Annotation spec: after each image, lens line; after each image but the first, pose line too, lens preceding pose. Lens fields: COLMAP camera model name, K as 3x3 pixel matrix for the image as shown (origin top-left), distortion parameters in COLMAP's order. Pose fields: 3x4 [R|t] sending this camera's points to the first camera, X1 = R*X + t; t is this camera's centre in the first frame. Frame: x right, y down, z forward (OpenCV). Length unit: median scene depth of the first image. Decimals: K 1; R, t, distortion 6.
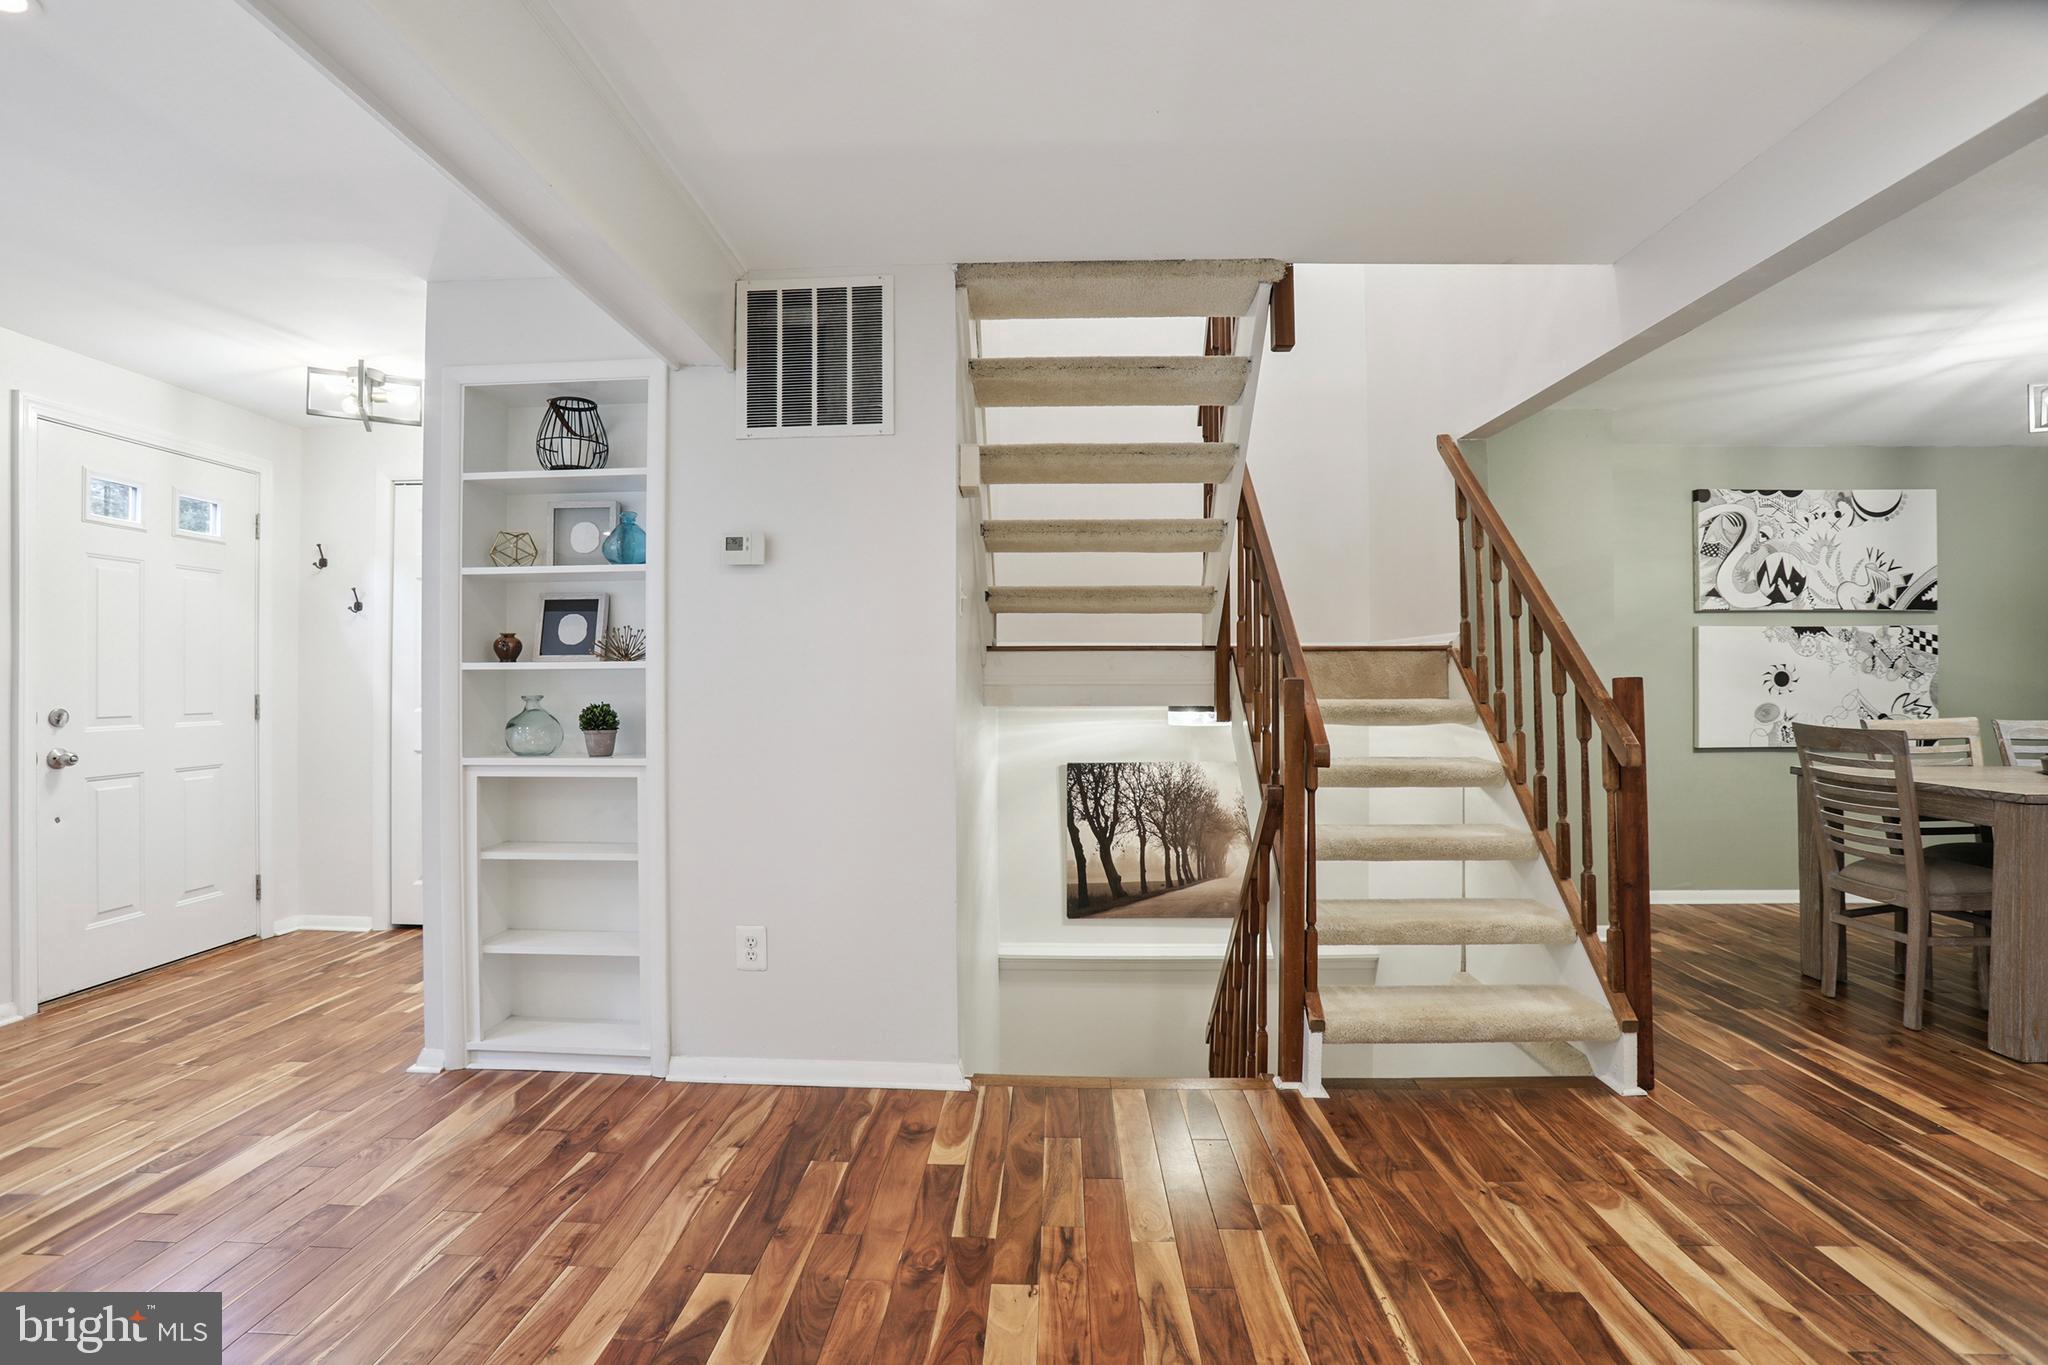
lens RADIAL K [[964.3, 0, 1023.8], [0, 964.3, 697.1], [0, 0, 1]] dist [-0.044594, 0.000904]
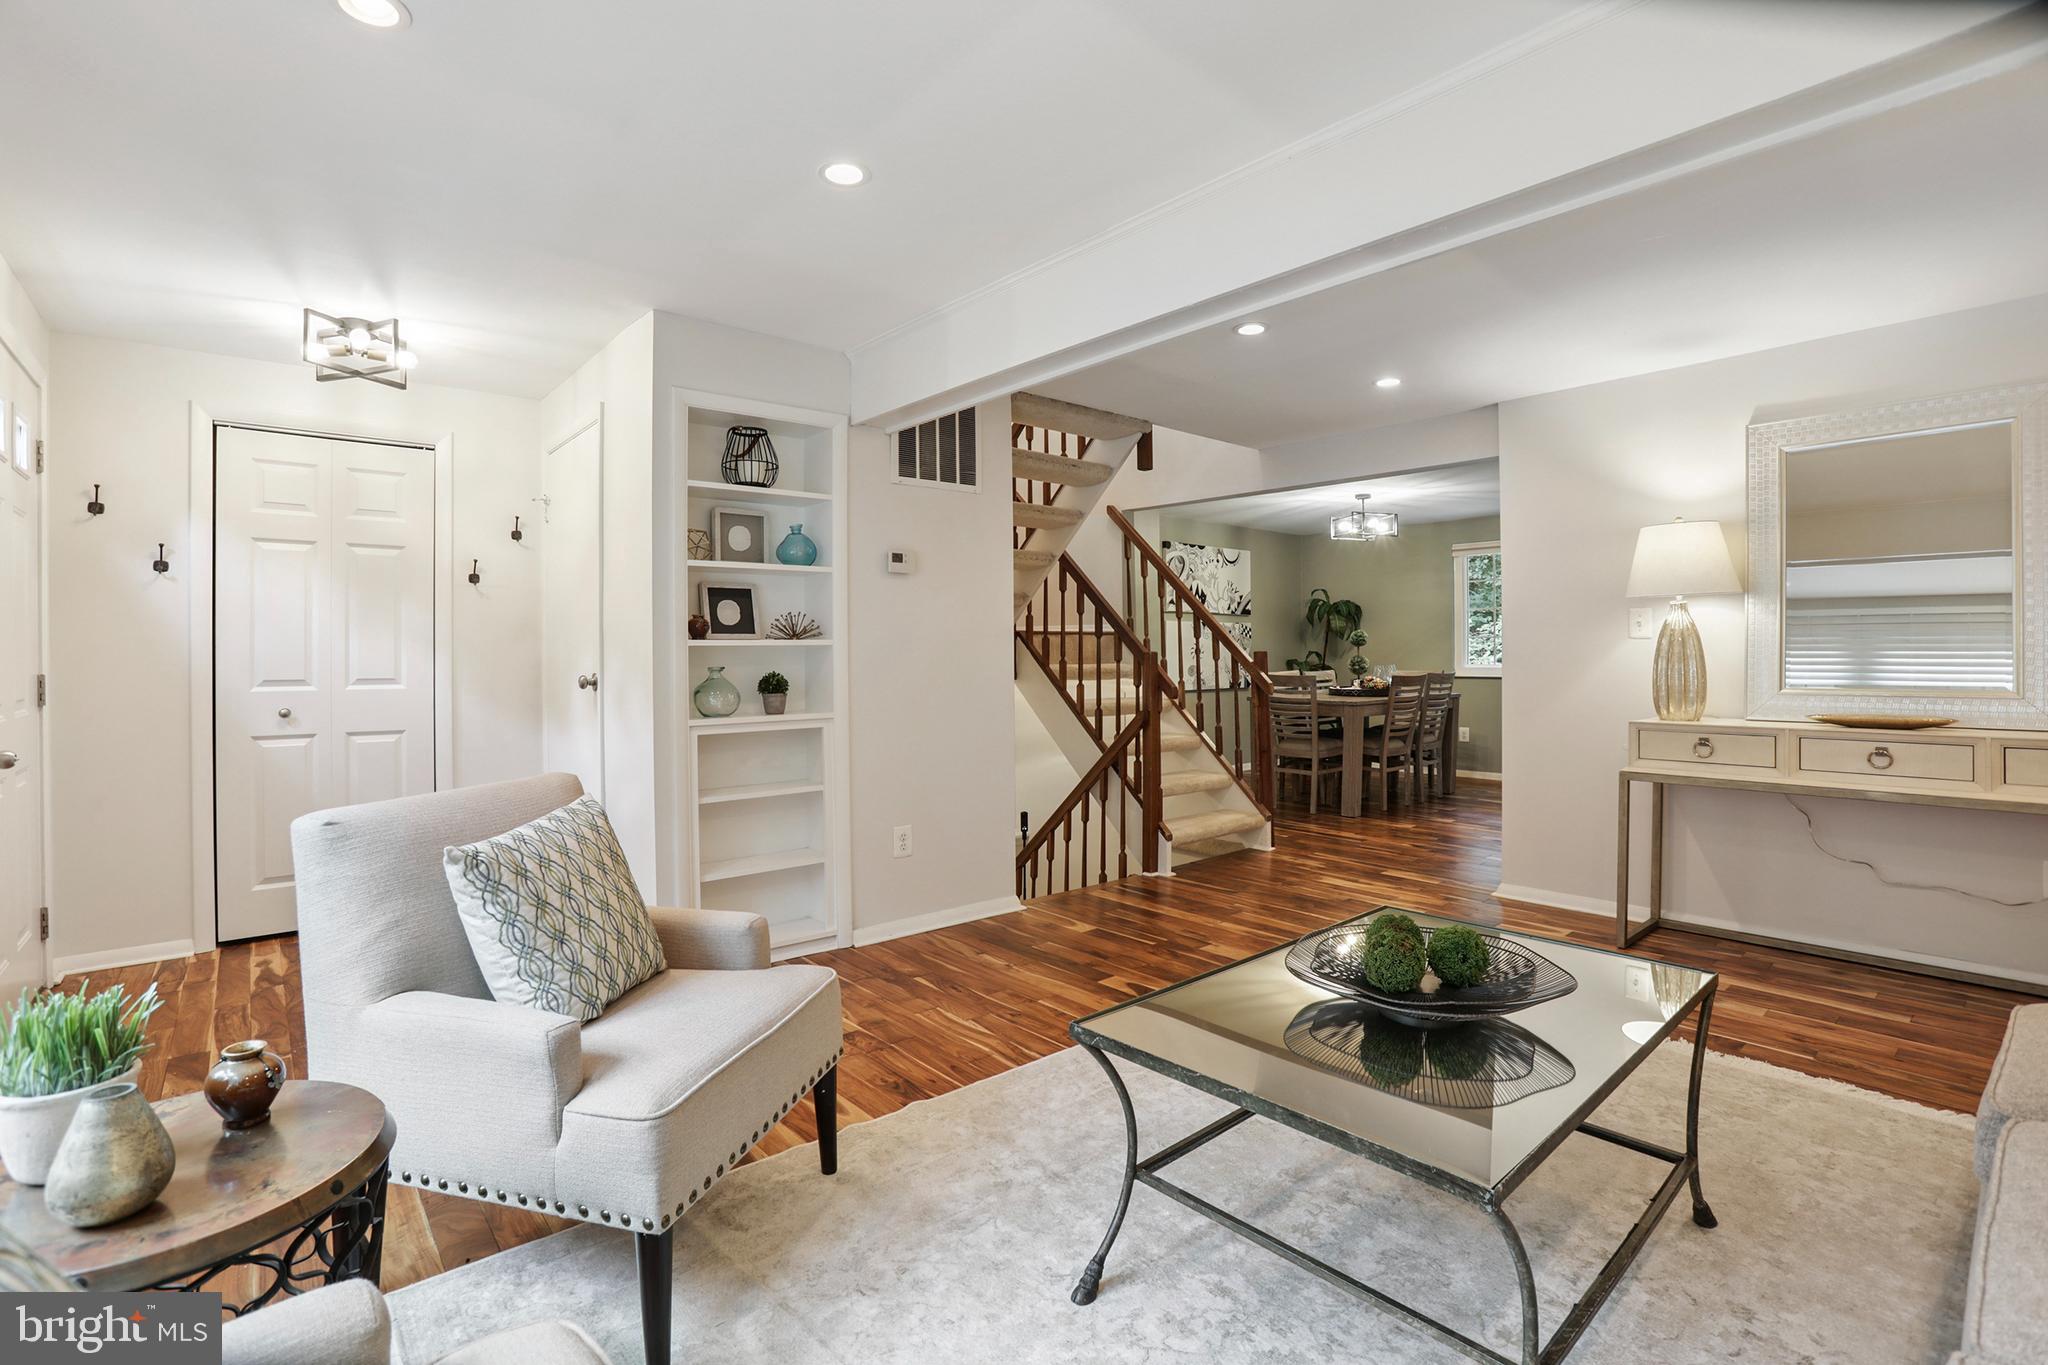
lens RADIAL K [[932.9, 0, 1024.0], [0, 932.9, 682.5], [0, 0, 1]] dist [-0.041040, 0.000438]
pose [[0.734132, -0.022790, 0.678624, -1.088246], [0.011815, 0.999714, 0.020792, -0.001958], [-0.678904, -0.007247, 0.734192, -0.139462]]
